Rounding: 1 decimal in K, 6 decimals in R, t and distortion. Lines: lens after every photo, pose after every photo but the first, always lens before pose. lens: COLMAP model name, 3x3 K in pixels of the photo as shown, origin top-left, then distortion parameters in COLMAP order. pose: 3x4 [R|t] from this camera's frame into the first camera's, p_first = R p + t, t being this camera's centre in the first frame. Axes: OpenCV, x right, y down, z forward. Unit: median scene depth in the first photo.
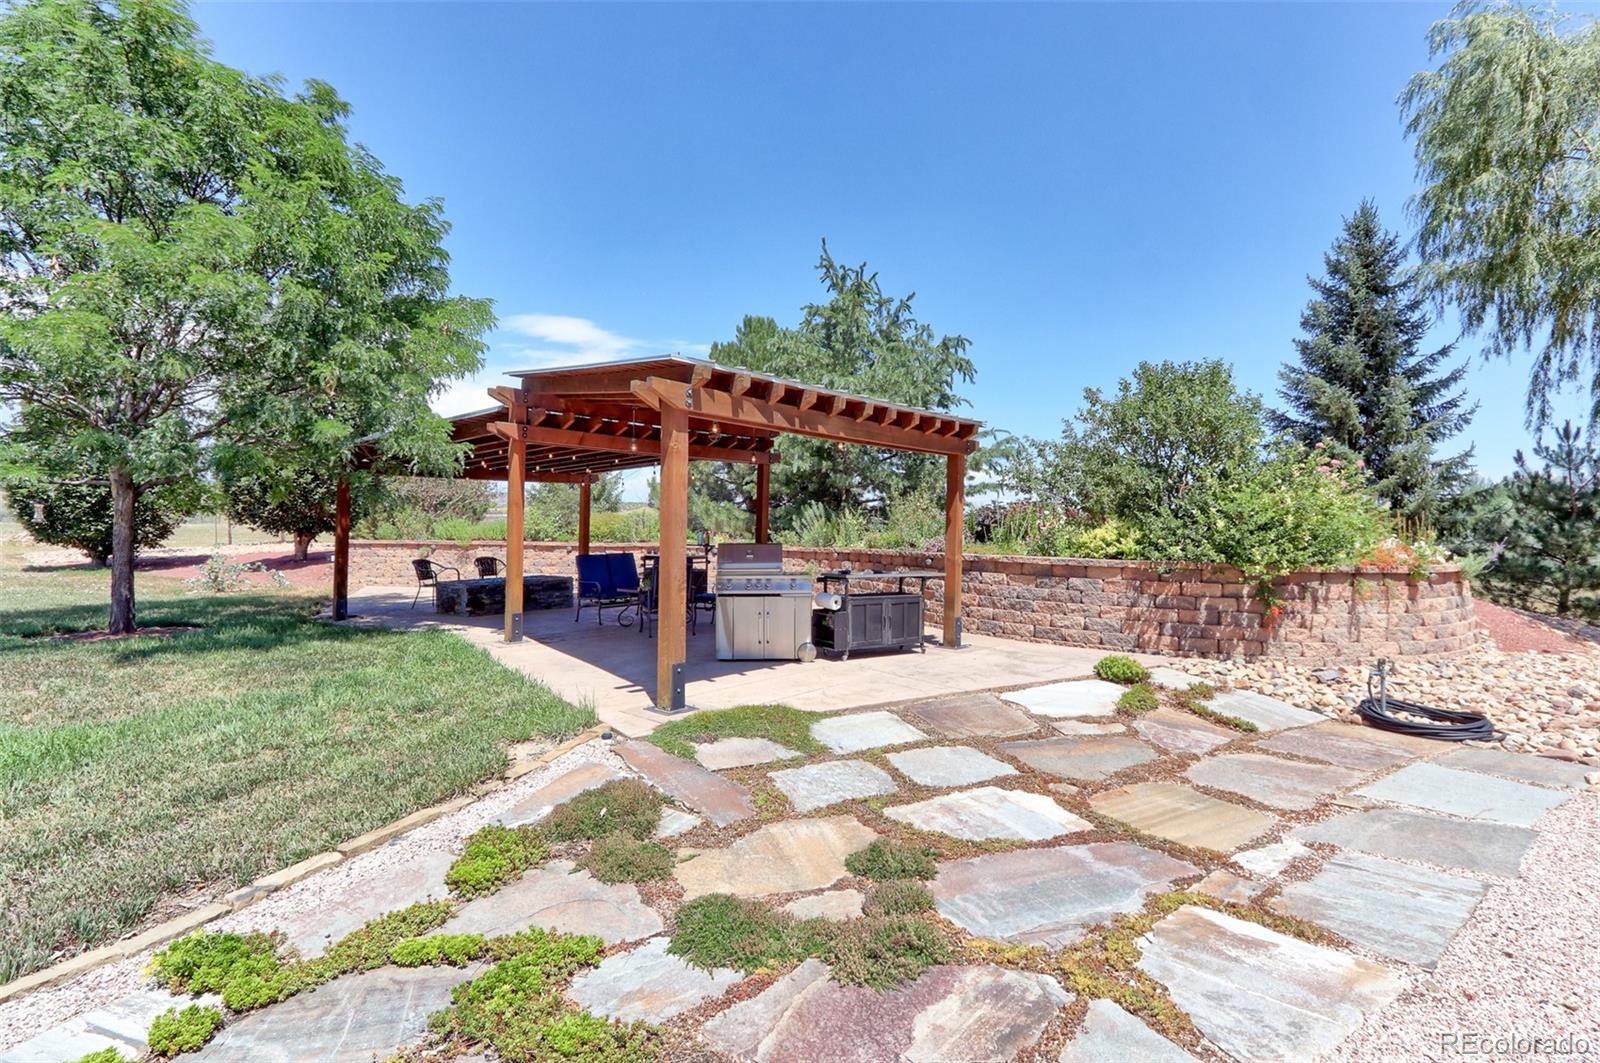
lens RADIAL K [[768.7, 0, 800.0], [0, 768.7, 531.5], [0, 0, 1]] dist [0.000202, 0.000103]
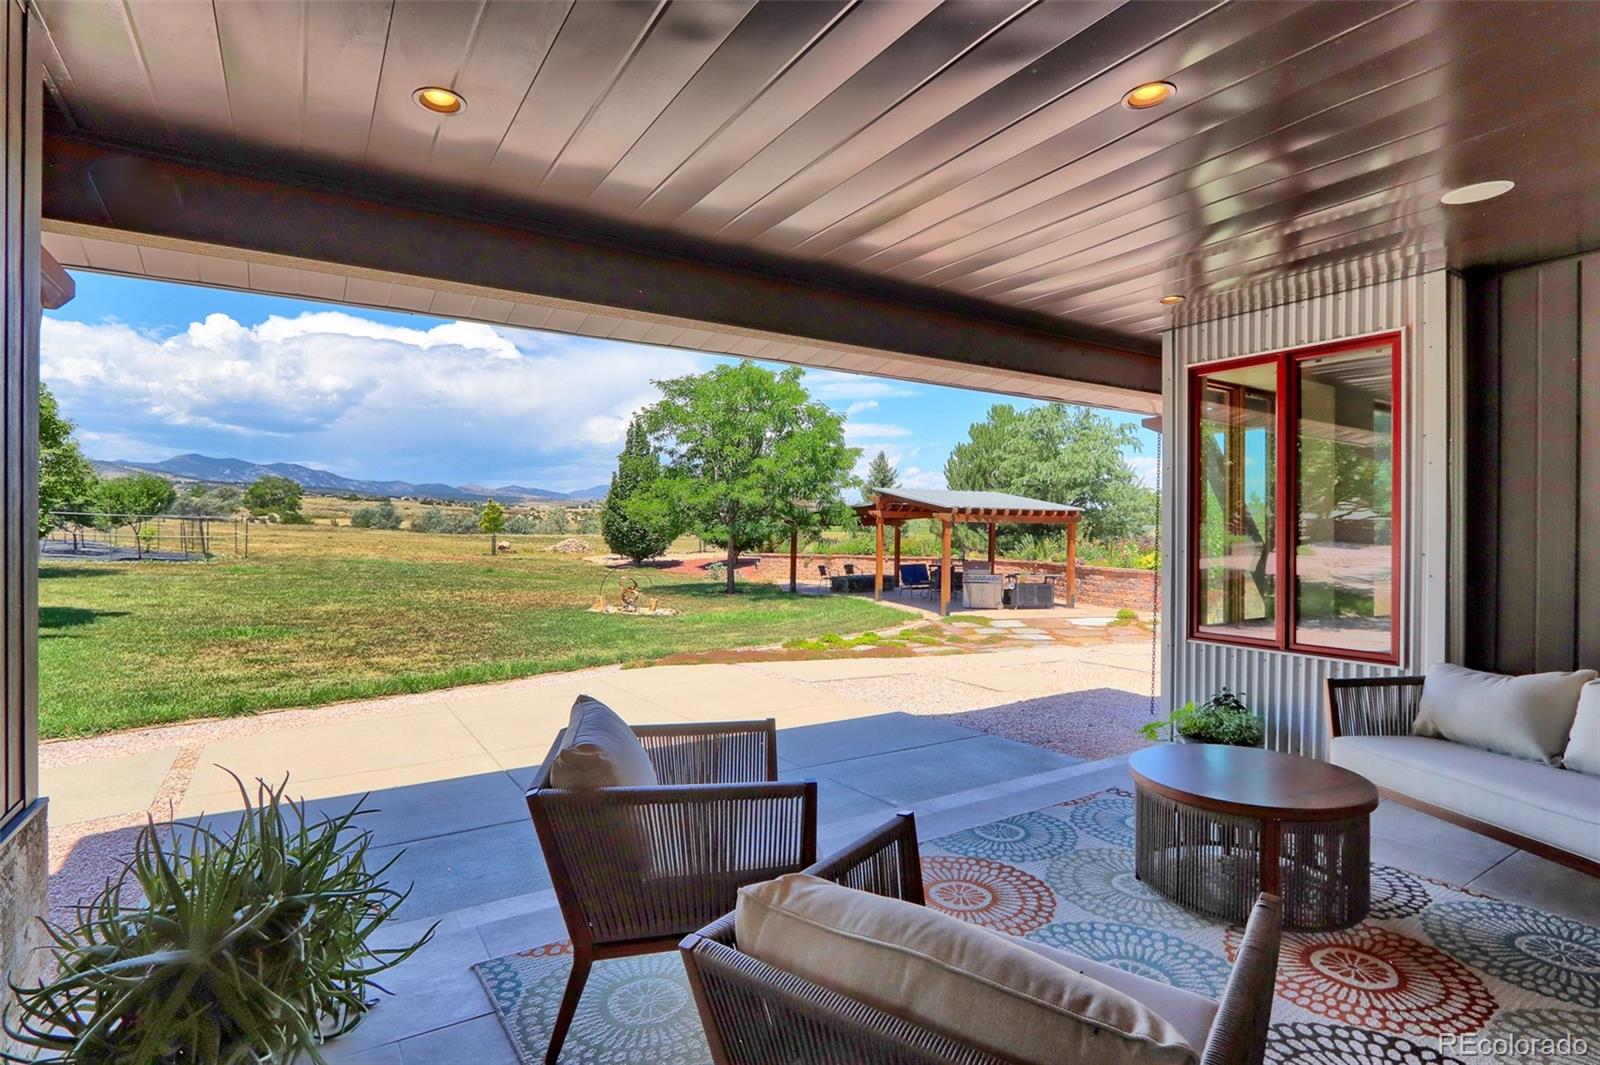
lens RADIAL K [[768.7, 0, 800.0], [0, 768.7, 532.5], [0, 0, 1]] dist [0.000202, 0.000103]
pose [[0.939361, -0.005282, -0.342890, 0.179236], [0.004965, 0.999986, -0.001802, -0.055943], [0.342895, -0.000010, 0.939374, -1.095895]]
